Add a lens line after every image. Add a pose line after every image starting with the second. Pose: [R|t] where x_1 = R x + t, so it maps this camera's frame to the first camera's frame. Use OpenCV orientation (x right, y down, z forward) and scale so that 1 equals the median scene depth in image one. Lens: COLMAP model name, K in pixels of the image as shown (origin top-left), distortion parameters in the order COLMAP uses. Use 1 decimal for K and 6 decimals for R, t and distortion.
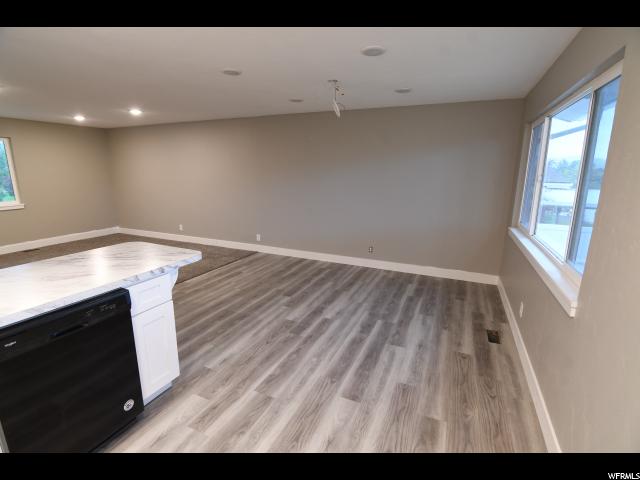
lens RADIAL K [[310.1, 0, 320.0], [0, 310.1, 240.0], [0, 0, 1]] dist [-0.025093, -0.001961]
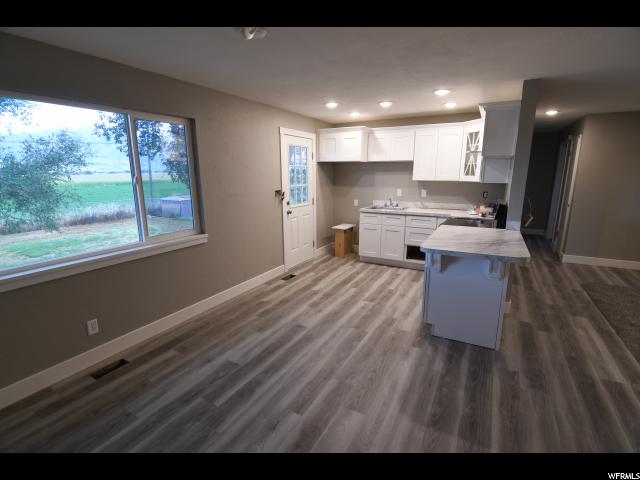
lens RADIAL K [[310.1, 0, 320.0], [0, 310.1, 240.0], [0, 0, 1]] dist [-0.025093, -0.001961]
pose [[-0.996621, -0.028027, 0.077207, -0.065547], [0.006967, 0.907746, 0.419461, -0.343472], [-0.081841, 0.418582, -0.904484, 1.503228]]
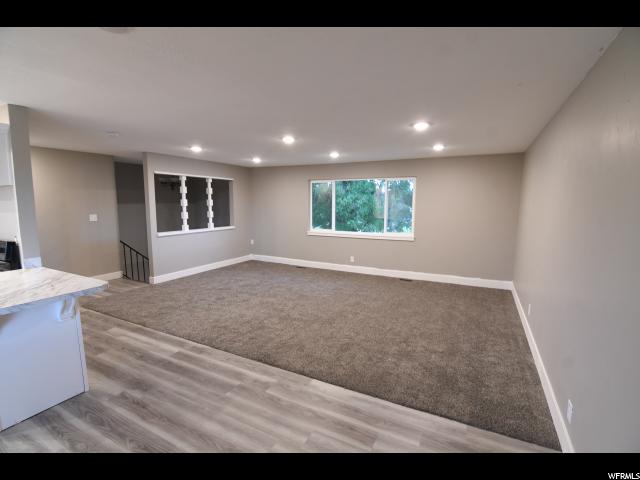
lens RADIAL K [[310.1, 0, 320.0], [0, 310.1, 240.0], [0, 0, 1]] dist [-0.025093, -0.001961]
pose [[-0.057678, 0.111357, -0.992105, 0.230356], [-0.218249, 0.968316, 0.121375, -0.319123], [0.974187, 0.223527, -0.031547, 1.347512]]
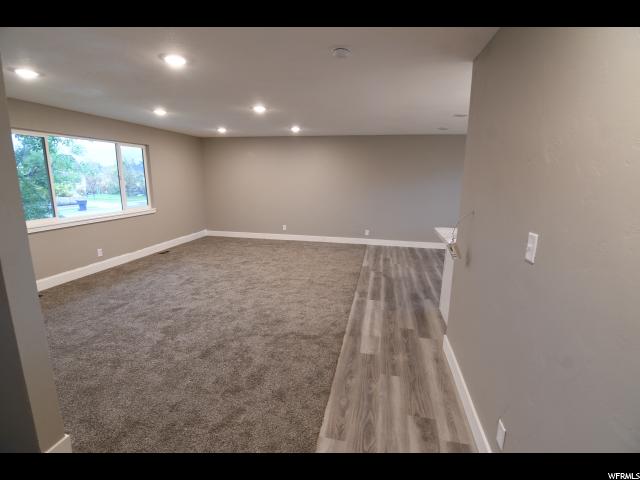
lens RADIAL K [[310.1, 0, 320.0], [0, 310.1, 240.0], [0, 0, 1]] dist [-0.025093, -0.001961]
pose [[0.974415, -0.041112, 0.220965, -1.248437], [0.043599, 0.999029, -0.006387, 0.039302], [-0.220487, 0.015857, 0.975261, -0.313702]]
